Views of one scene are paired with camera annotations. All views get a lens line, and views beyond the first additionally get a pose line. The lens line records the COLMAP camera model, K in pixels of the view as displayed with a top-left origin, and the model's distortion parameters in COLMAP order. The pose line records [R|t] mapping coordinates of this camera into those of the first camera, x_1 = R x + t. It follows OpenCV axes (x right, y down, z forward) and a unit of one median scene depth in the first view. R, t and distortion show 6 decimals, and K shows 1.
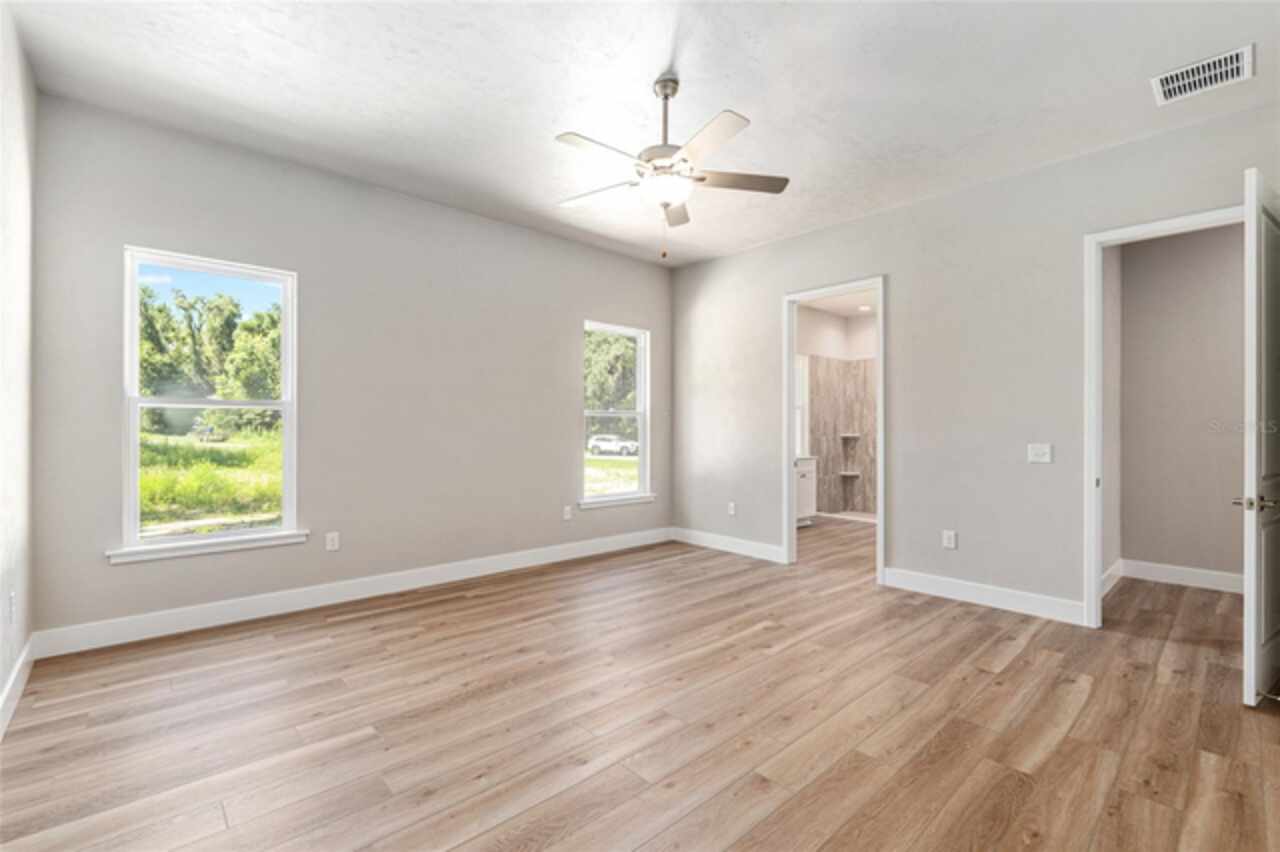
lens RADIAL K [[546.1, 0, 641.8], [0, 546.1, 430.9], [0, 0, 1]] dist [-0.009515, 0.000657]
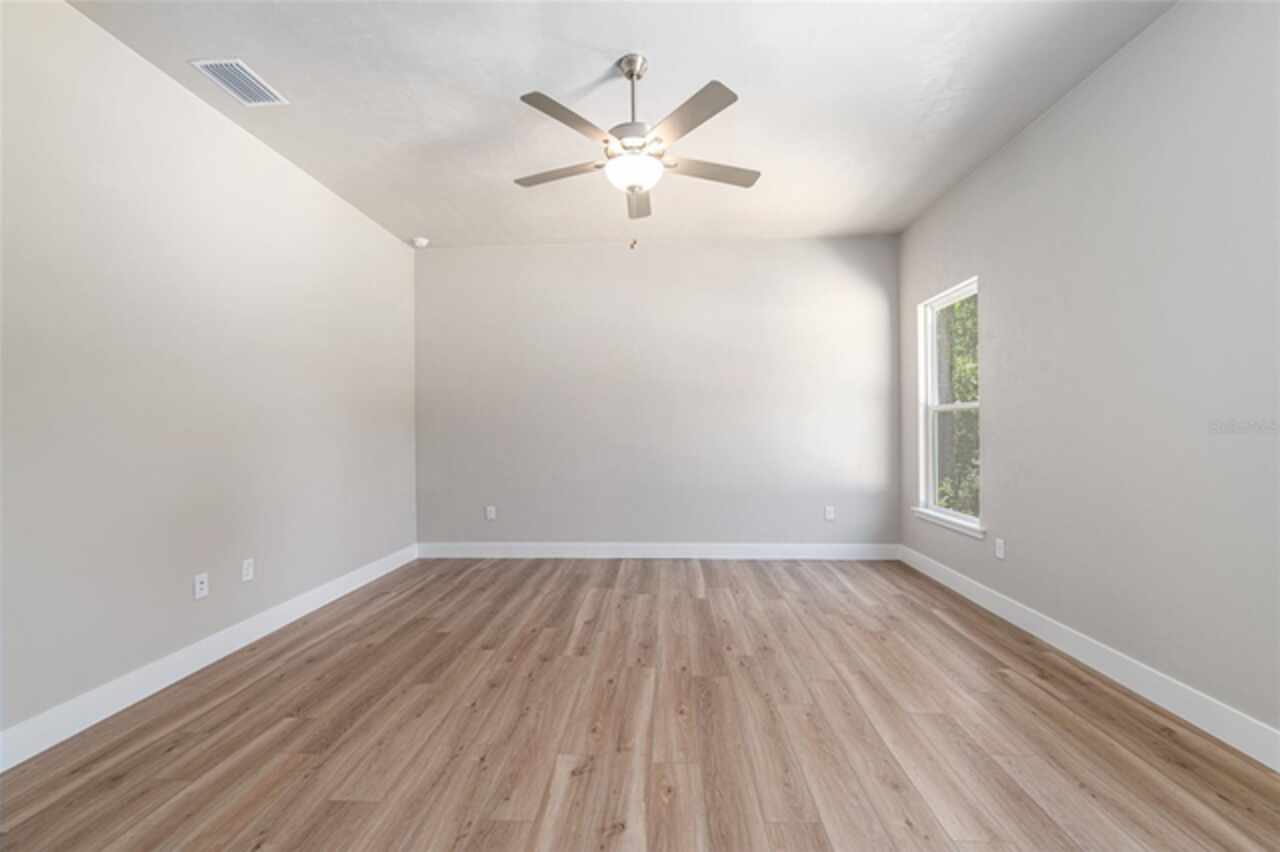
lens RADIAL K [[531.0, 0, 642.8], [0, 531.0, 426.9], [0, 0, 1]] dist [-0.002209, -0.000141]
pose [[-0.715718, -0.000514, -0.698389, 0.636389], [0.006424, 0.999953, -0.007320, -0.000299], [0.698360, -0.009726, -0.715681, 1.572741]]
